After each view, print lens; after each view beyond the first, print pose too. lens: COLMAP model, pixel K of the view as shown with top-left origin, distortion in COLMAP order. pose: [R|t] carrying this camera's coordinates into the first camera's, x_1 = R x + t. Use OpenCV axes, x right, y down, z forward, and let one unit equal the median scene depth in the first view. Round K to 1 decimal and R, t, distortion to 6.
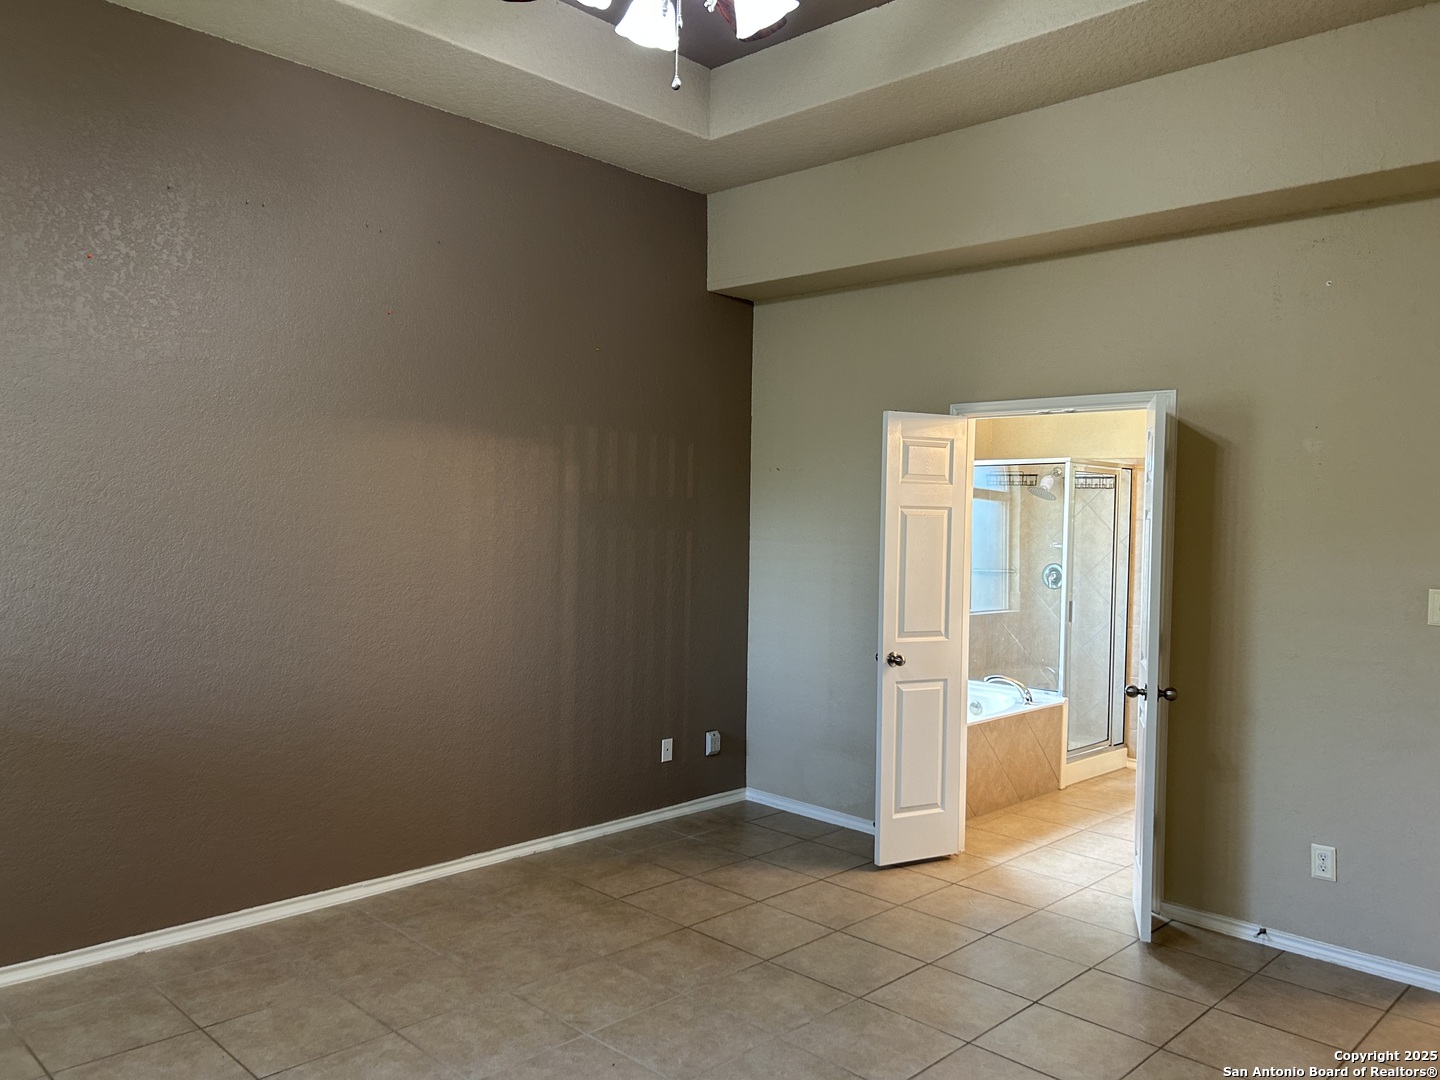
lens RADIAL K [[1083.1, 0, 708.3], [0, 1083.1, 538.6], [0, 0, 1]] dist [0.038772, -0.035241]
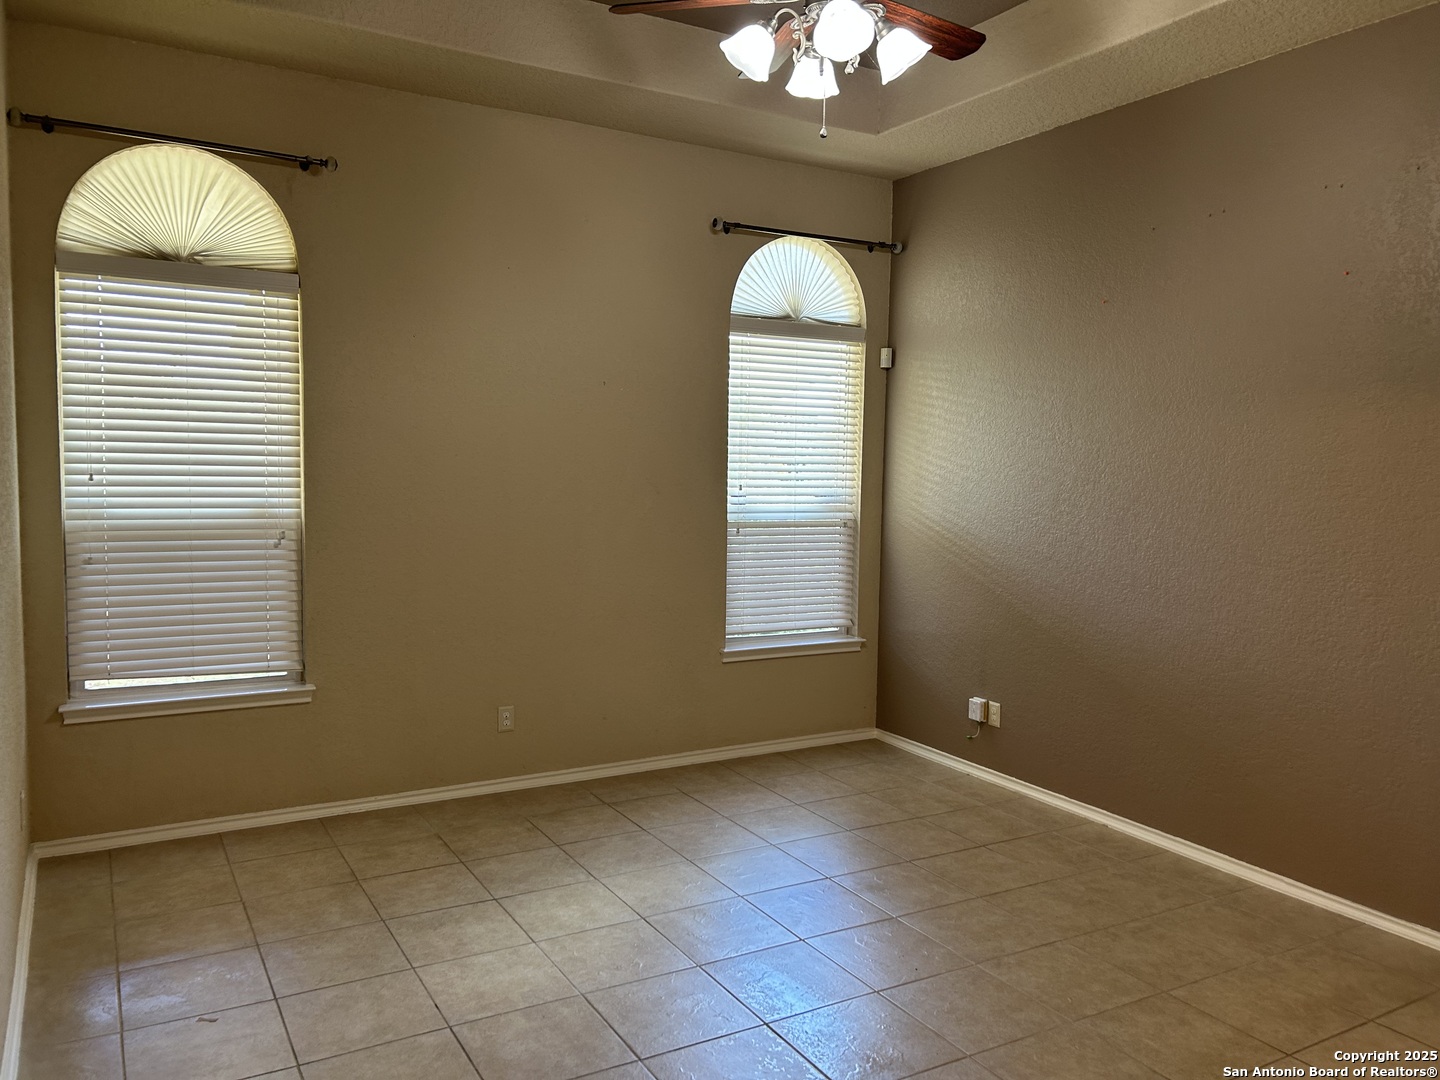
lens RADIAL K [[1083.1, 0, 715.1], [0, 1083.1, 539.4], [0, 0, 1]] dist [0.038772, -0.035241]
pose [[-0.260446, 0.044163, -0.964478, 0.849007], [-0.048928, 0.997066, 0.058868, -0.017407], [0.964248, 0.062522, -0.257521, 0.862590]]
